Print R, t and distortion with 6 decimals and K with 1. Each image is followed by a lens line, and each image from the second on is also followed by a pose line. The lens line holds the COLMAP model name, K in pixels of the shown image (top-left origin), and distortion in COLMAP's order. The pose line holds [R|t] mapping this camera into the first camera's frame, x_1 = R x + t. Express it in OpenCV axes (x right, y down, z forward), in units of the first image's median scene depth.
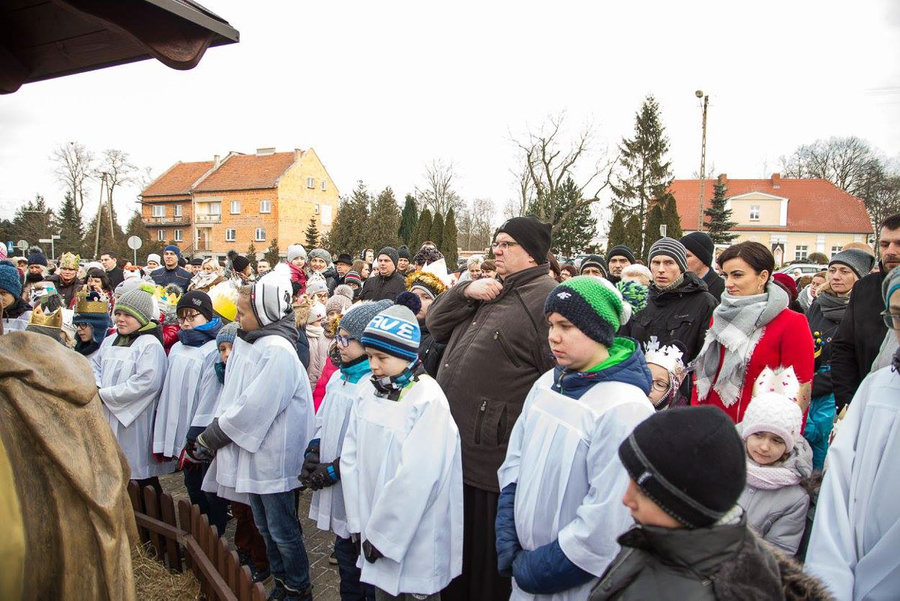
lens RADIAL K [[602.1, 0, 444.9], [0, 602.1, 297.0], [0, 0, 1]] dist [-0.131162, 0.066246]
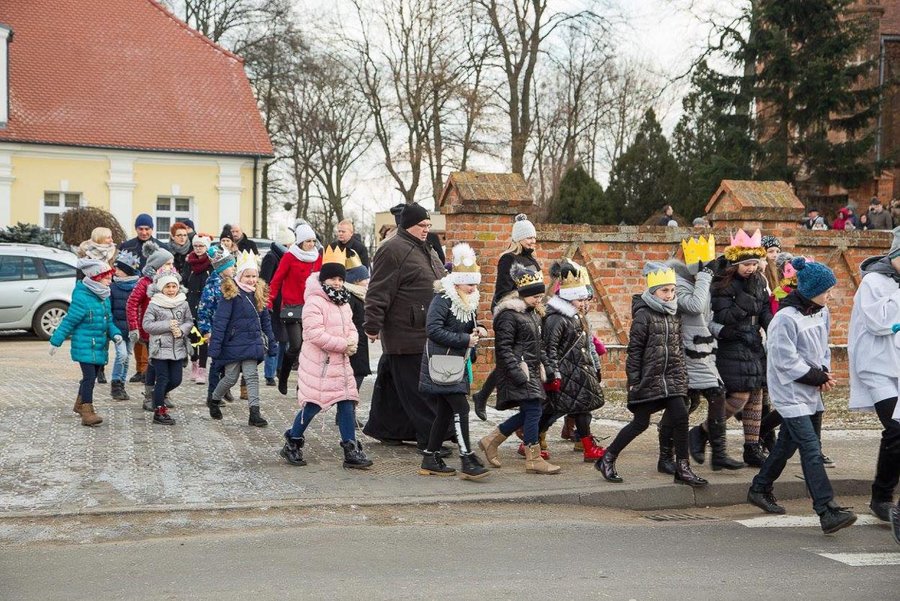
lens RADIAL K [[1432.6, 0, 448.0], [0, 1432.6, 335.9], [0, 0, 1]] dist [0.171809, 0.211397]
pose [[0.736778, -0.039237, 0.674996, 0.268069], [0.047486, 0.998852, 0.006230, -0.010474], [-0.674466, 0.027463, 0.737795, 0.329185]]
